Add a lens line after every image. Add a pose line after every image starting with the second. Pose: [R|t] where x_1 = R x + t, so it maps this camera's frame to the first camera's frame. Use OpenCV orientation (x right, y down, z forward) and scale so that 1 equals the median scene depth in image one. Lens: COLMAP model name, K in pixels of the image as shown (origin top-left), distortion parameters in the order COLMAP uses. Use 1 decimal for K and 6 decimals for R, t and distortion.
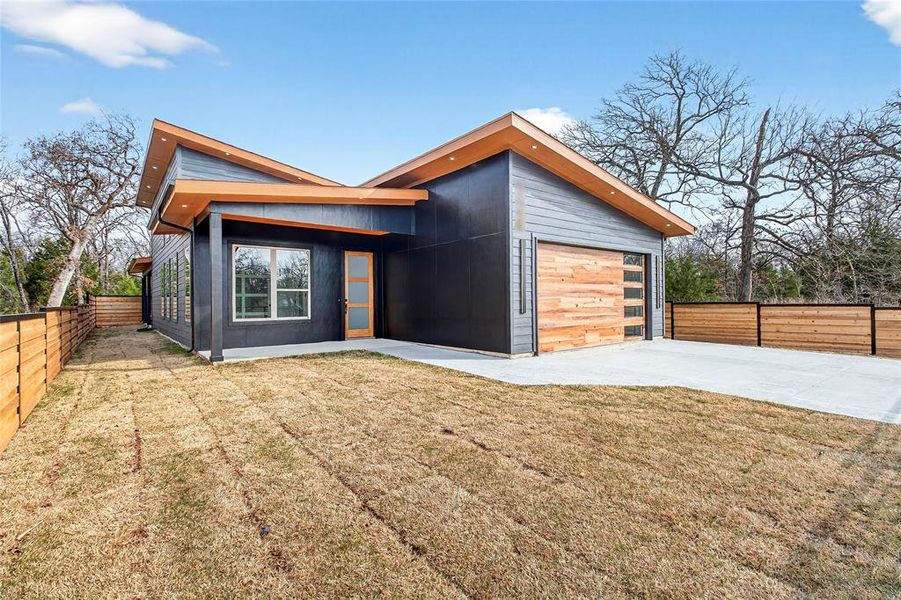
lens RADIAL K [[415.7, 0, 451.2], [0, 415.7, 297.9], [0, 0, 1]] dist [0.003296, 0.000593]
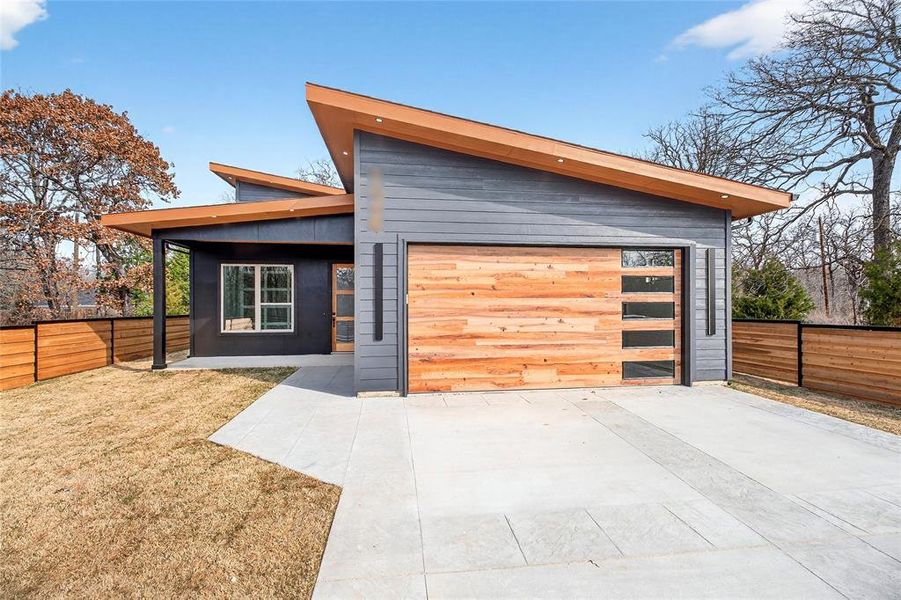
lens RADIAL K [[415.7, 0, 455.1], [0, 415.7, 304.3], [0, 0, 1]] dist [0.003296, 0.000593]
pose [[0.865761, 0.005483, -0.500428, 0.550397], [-0.002453, 0.999974, 0.006713, -0.026821], [0.500452, -0.004584, 0.865752, 0.326929]]
